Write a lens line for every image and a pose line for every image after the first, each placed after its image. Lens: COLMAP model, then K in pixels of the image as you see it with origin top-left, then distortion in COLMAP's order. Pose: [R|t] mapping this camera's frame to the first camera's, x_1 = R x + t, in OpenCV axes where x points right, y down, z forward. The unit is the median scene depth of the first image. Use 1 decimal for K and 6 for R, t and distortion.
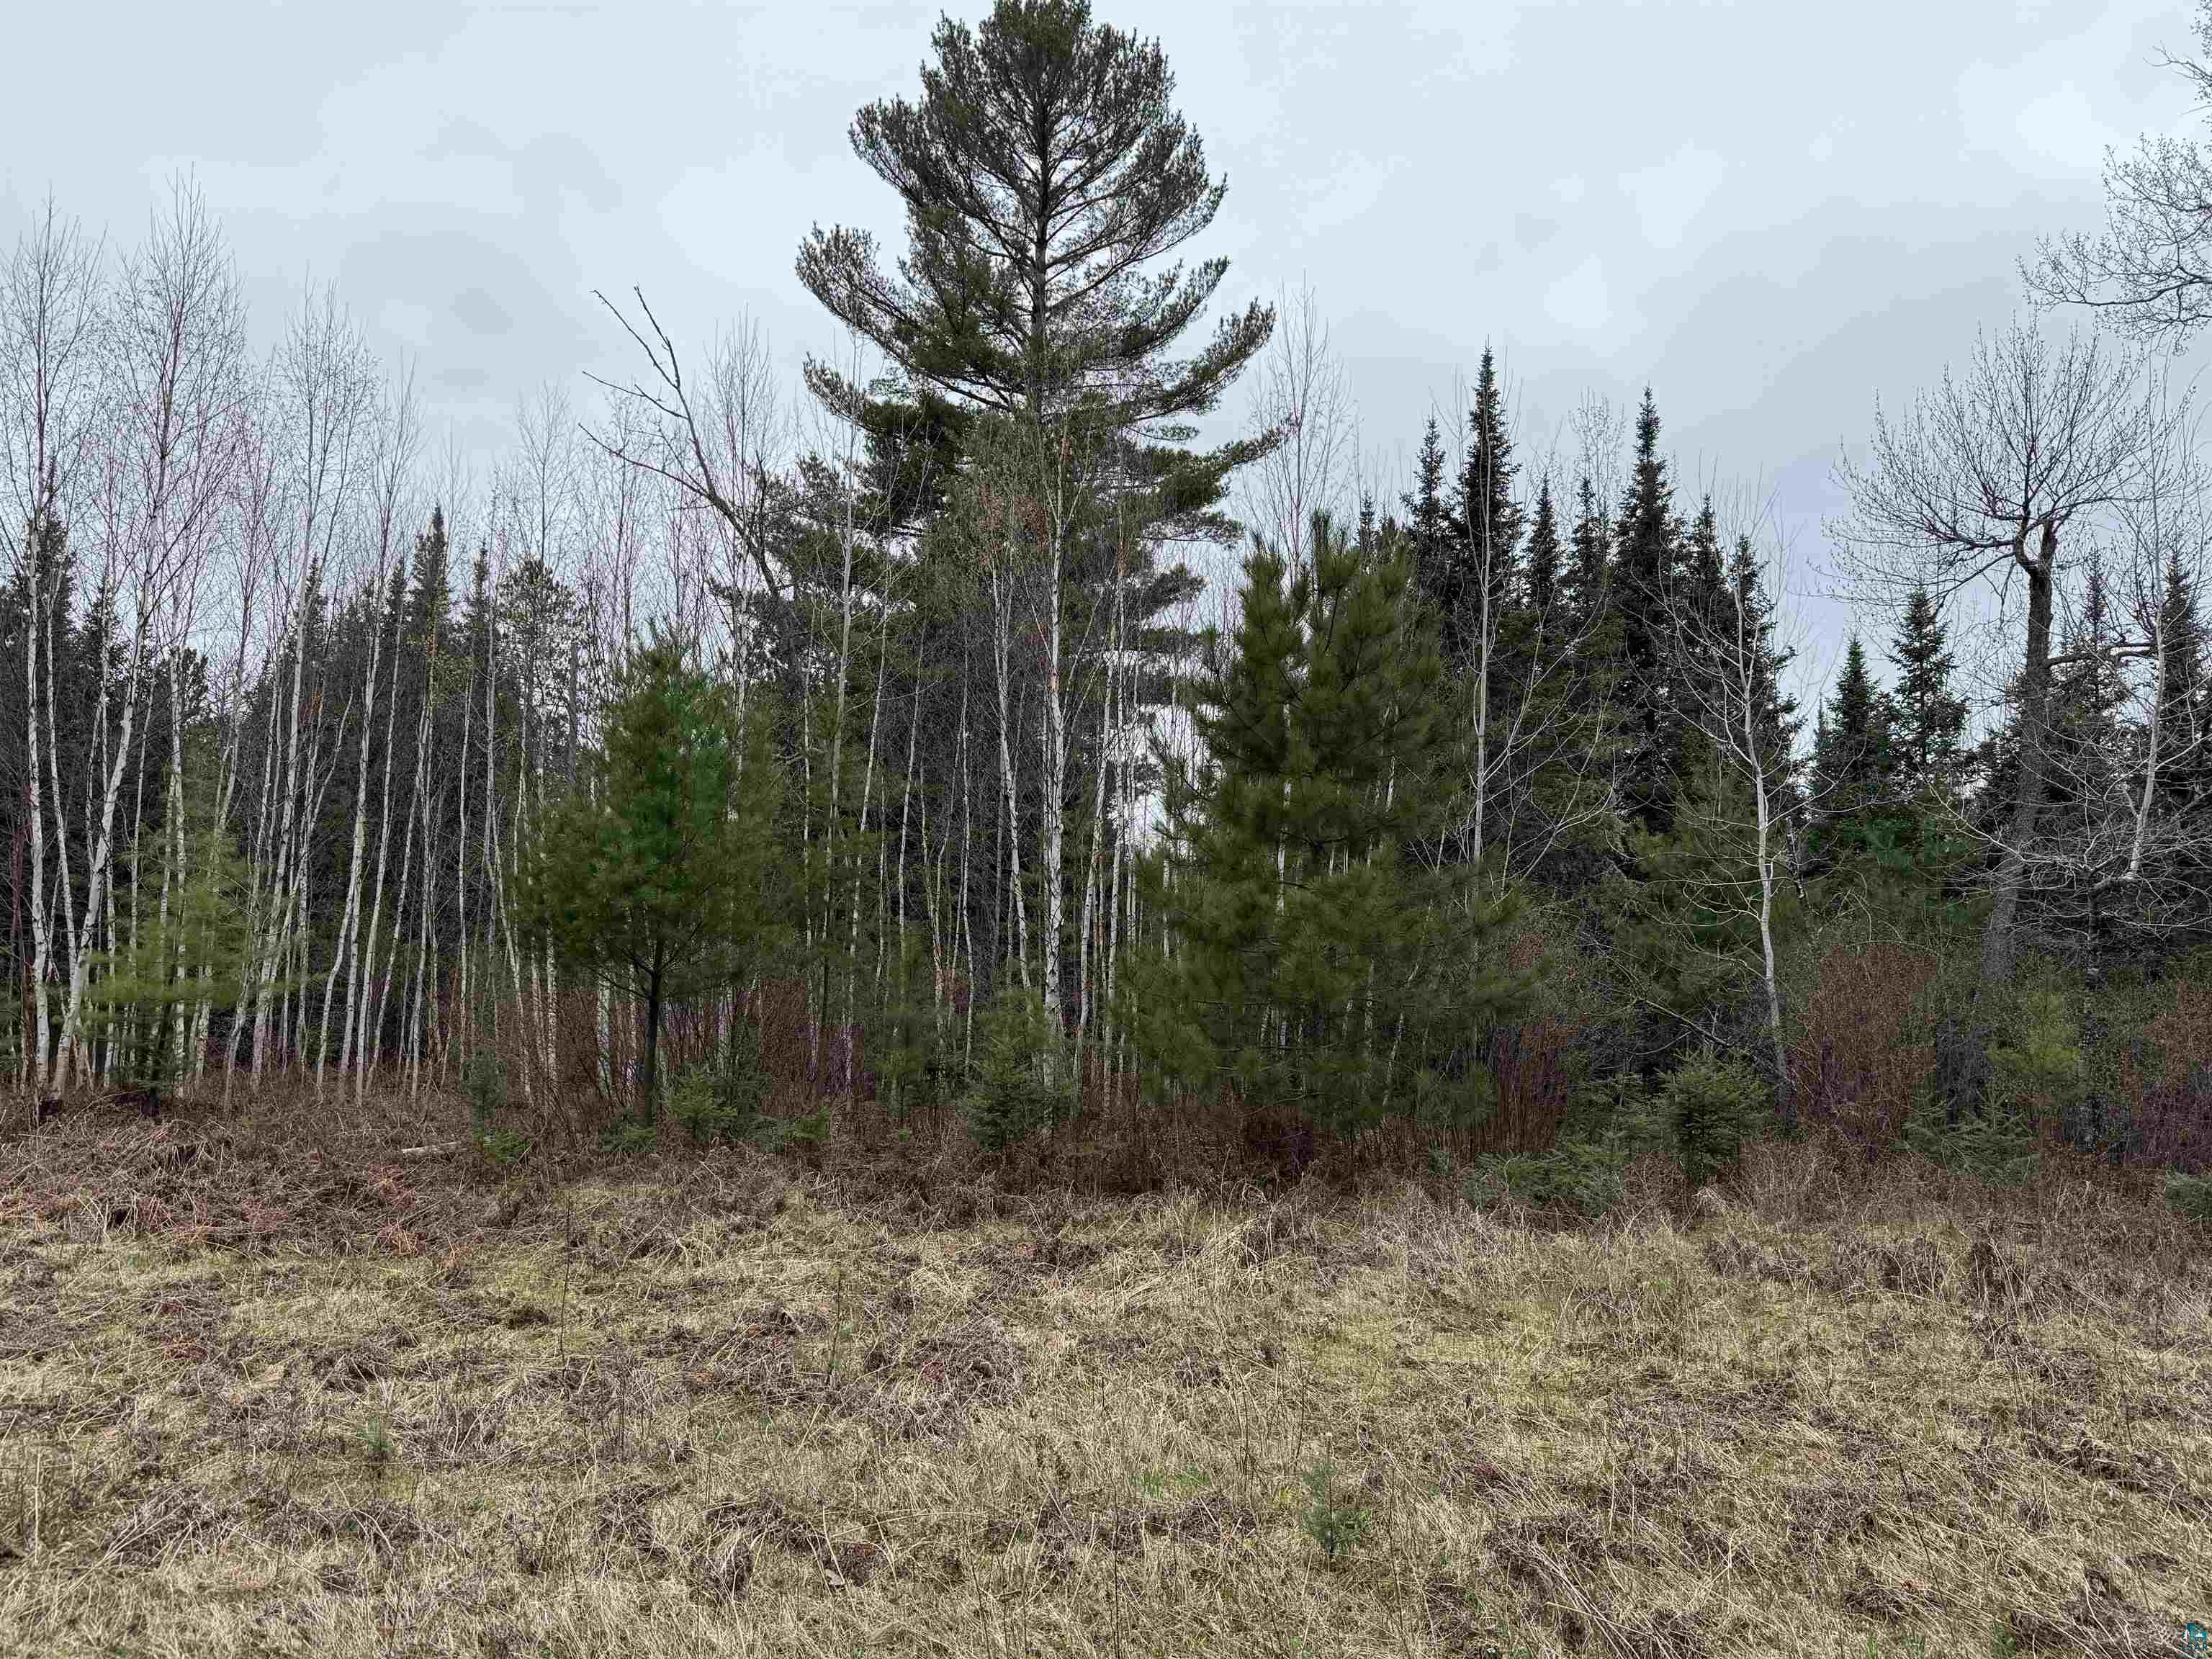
lens RADIAL K [[1554.9, 0, 1099.3], [0, 1554.9, 838.2], [0, 0, 1]] dist [0.020651, -0.022806]
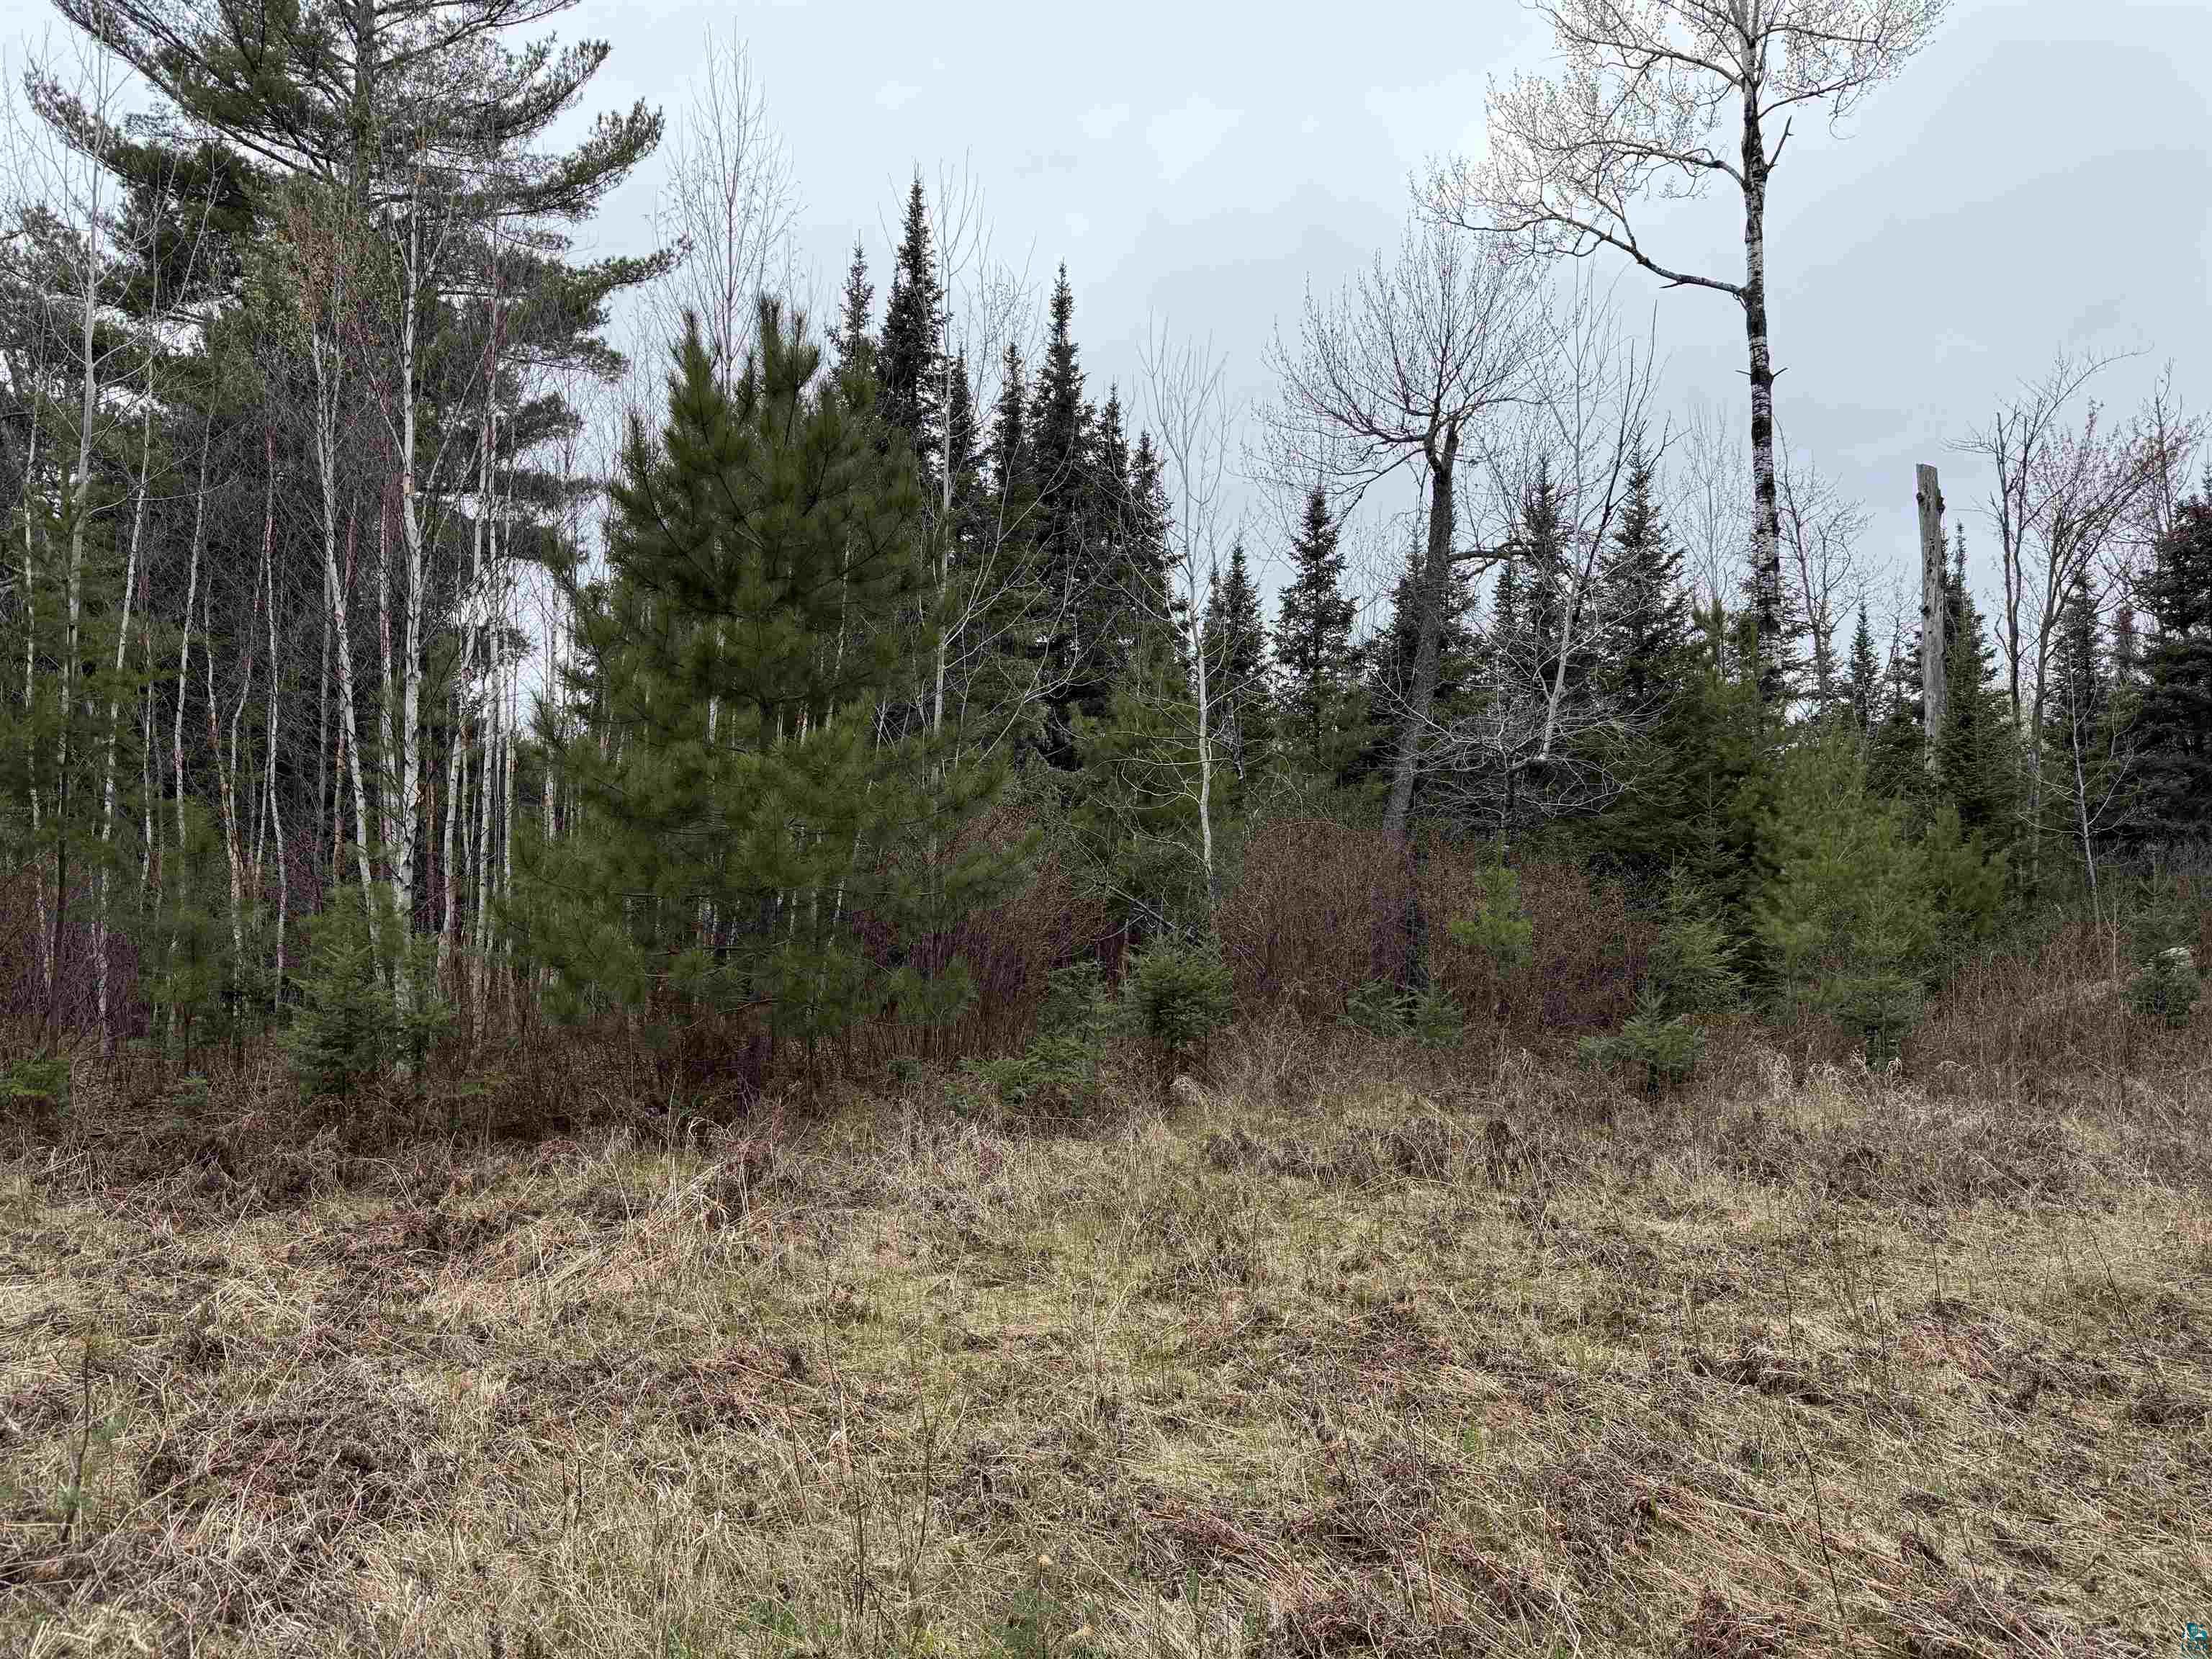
lens RADIAL K [[1552.1, 0, 1106.0], [0, 1552.1, 829.5], [0, 0, 1]] dist [0.037983, -0.050521]
pose [[0.916523, -0.004054, 0.399962, -0.021086], [-0.017337, 0.998606, 0.049850, 0.021967], [-0.399606, -0.052623, 0.915175, 0.135366]]
